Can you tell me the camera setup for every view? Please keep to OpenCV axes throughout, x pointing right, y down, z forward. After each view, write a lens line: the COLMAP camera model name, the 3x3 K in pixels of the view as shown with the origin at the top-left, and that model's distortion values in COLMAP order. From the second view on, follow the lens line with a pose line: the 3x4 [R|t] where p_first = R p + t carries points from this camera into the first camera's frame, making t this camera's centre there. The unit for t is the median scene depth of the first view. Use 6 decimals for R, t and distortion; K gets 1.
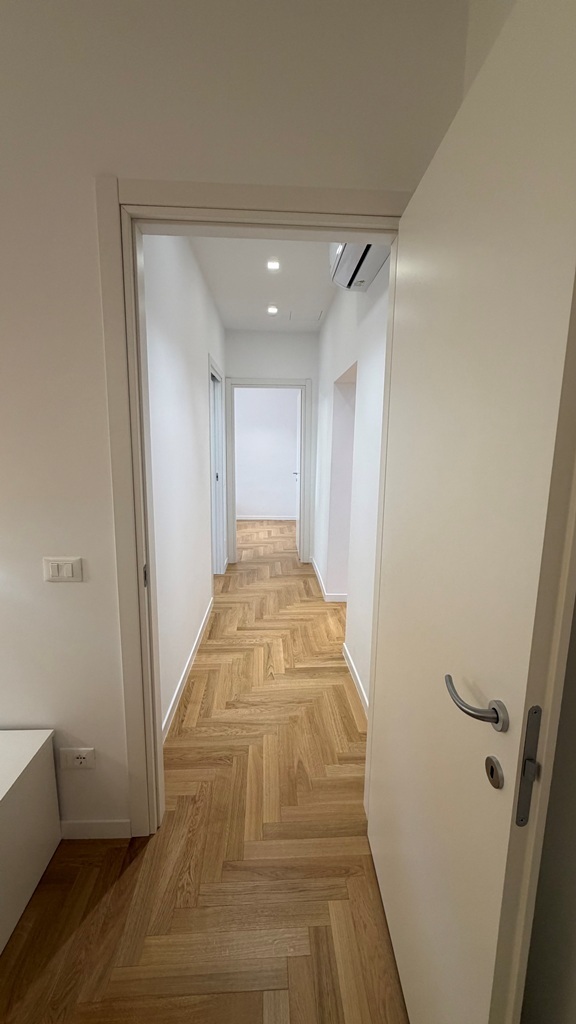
lens RADIAL K [[407.7, 0, 291.7], [0, 407.7, 512.9], [0, 0, 1]] dist [-0.000520, 0.000104]
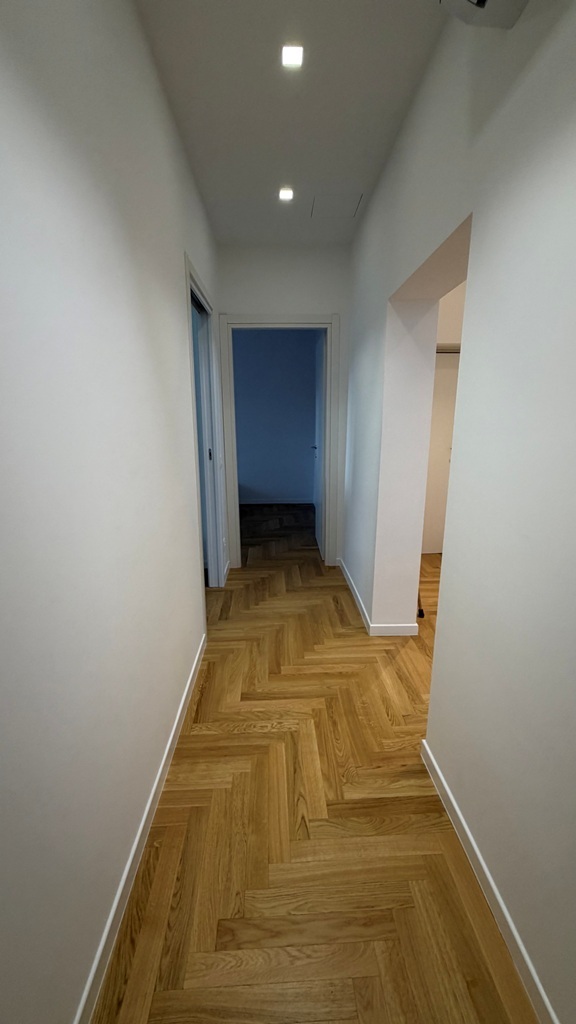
lens RADIAL K [[407.7, 0, 288.2], [0, 407.7, 514.3], [0, 0, 1]] dist [-0.000520, 0.000104]
pose [[0.999571, -0.013601, -0.025937, -0.040078], [0.015242, 0.997821, 0.064192, -0.037409], [0.025008, -0.064559, 0.997600, 0.384189]]
